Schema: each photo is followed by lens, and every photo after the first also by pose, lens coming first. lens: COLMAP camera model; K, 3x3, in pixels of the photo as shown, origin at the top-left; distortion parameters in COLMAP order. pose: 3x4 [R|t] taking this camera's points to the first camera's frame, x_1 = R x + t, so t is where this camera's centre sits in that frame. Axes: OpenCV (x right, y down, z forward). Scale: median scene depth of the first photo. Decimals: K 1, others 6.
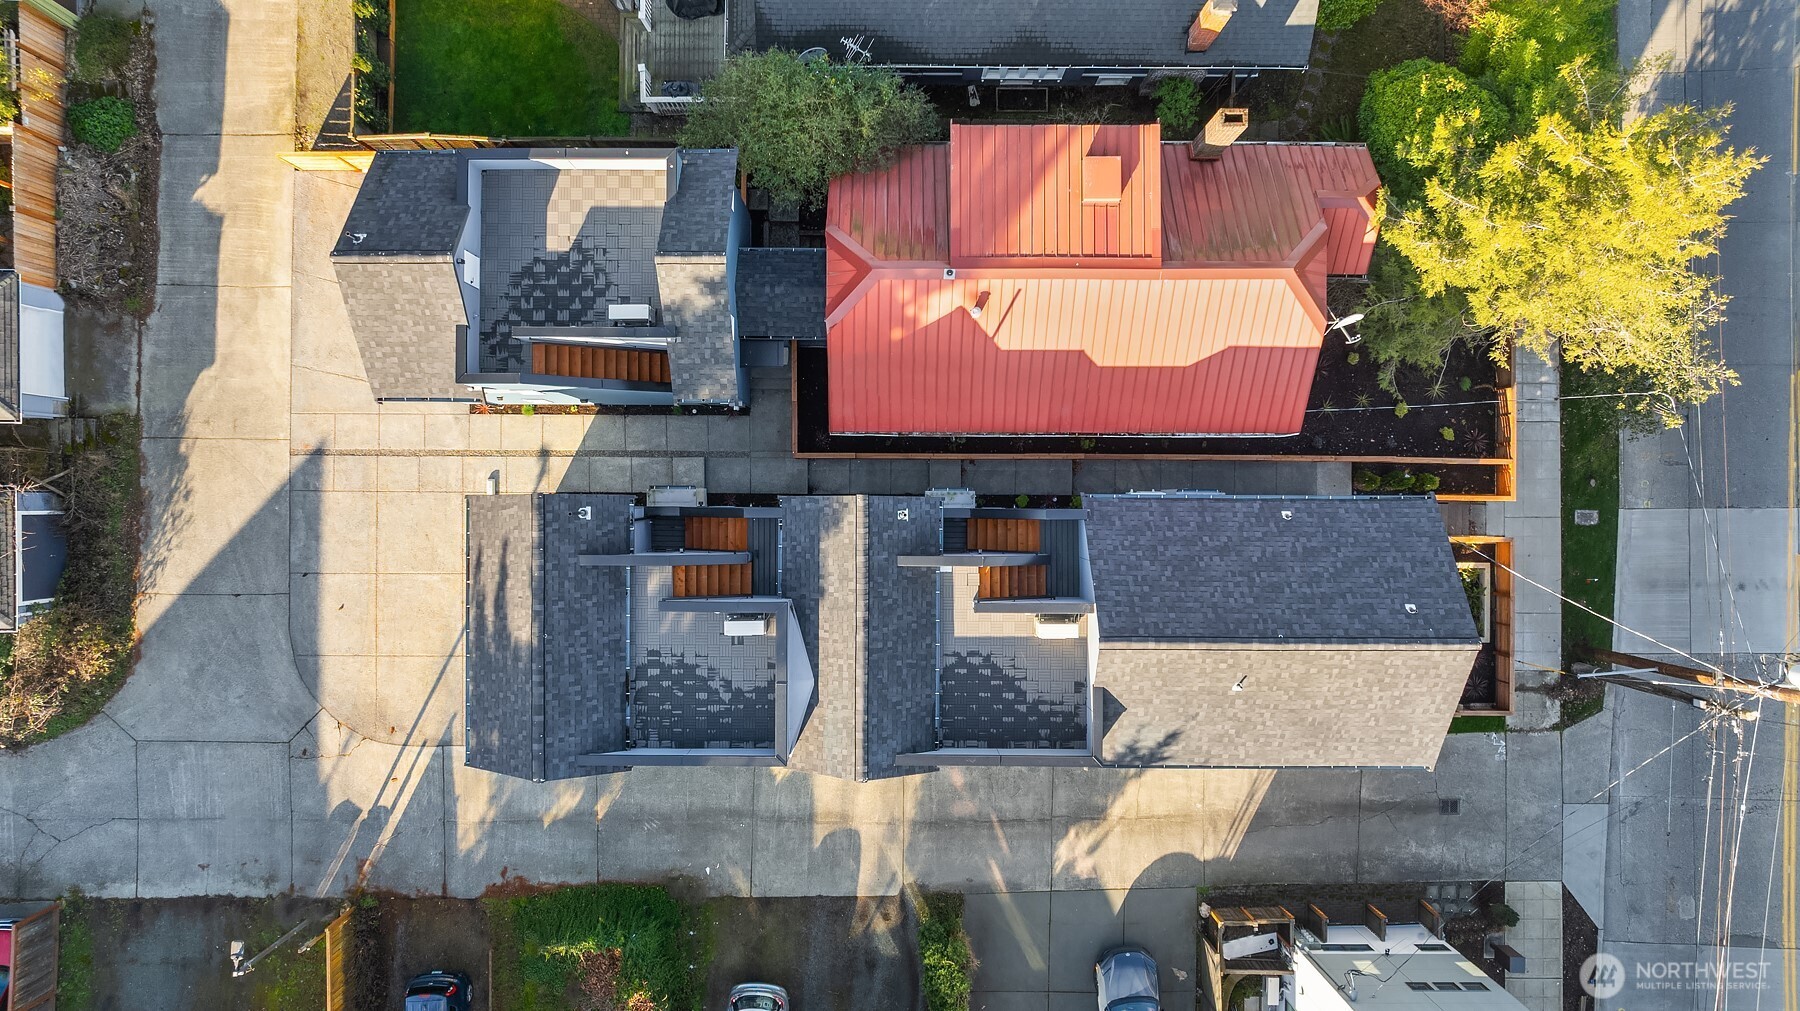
lens RADIAL K [[1273.3, 0, 900.0], [0, 1273.3, 505.5], [0, 0, 1]] dist [-0.023778, 0.000674]
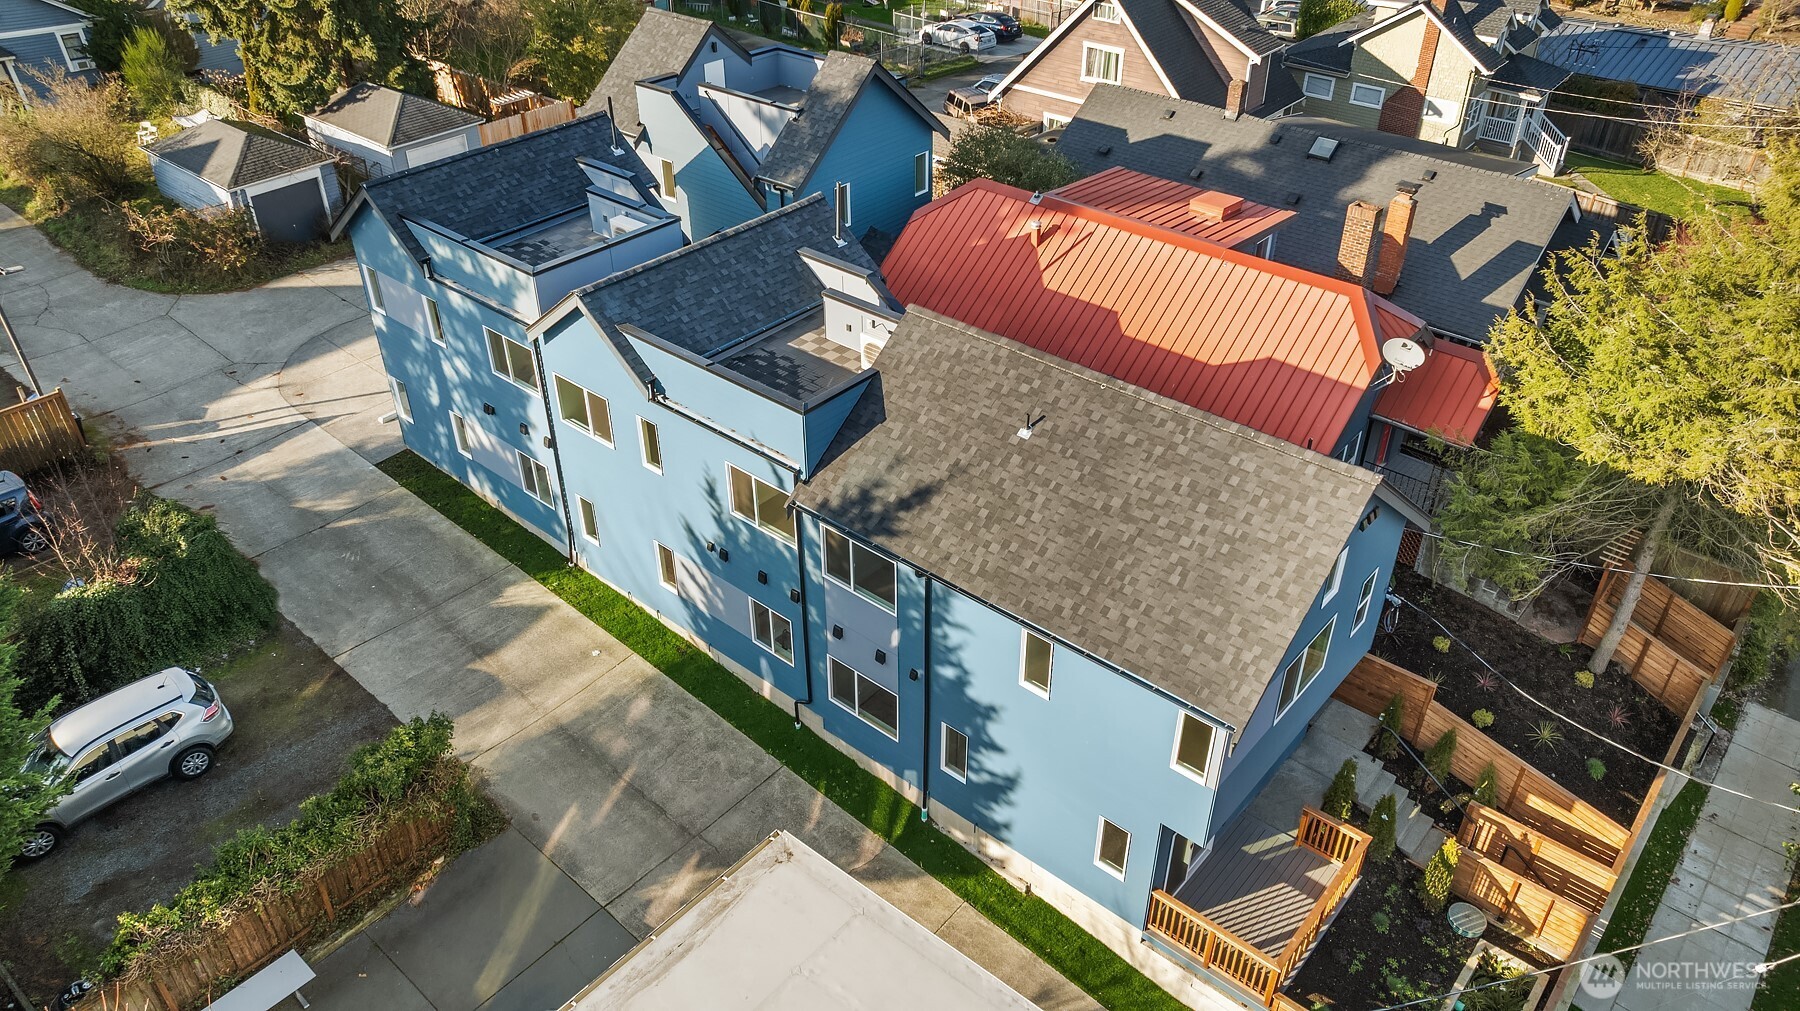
lens RADIAL K [[1273.3, 0, 900.0], [0, 1273.3, 505.5], [0, 0, 1]] dist [-0.023778, 0.000674]
pose [[0.758959, 0.372079, -0.534358, 0.561879], [-0.651132, 0.430118, -0.625320, 0.597937], [-0.002832, 0.822530, 0.568714, 0.602479]]
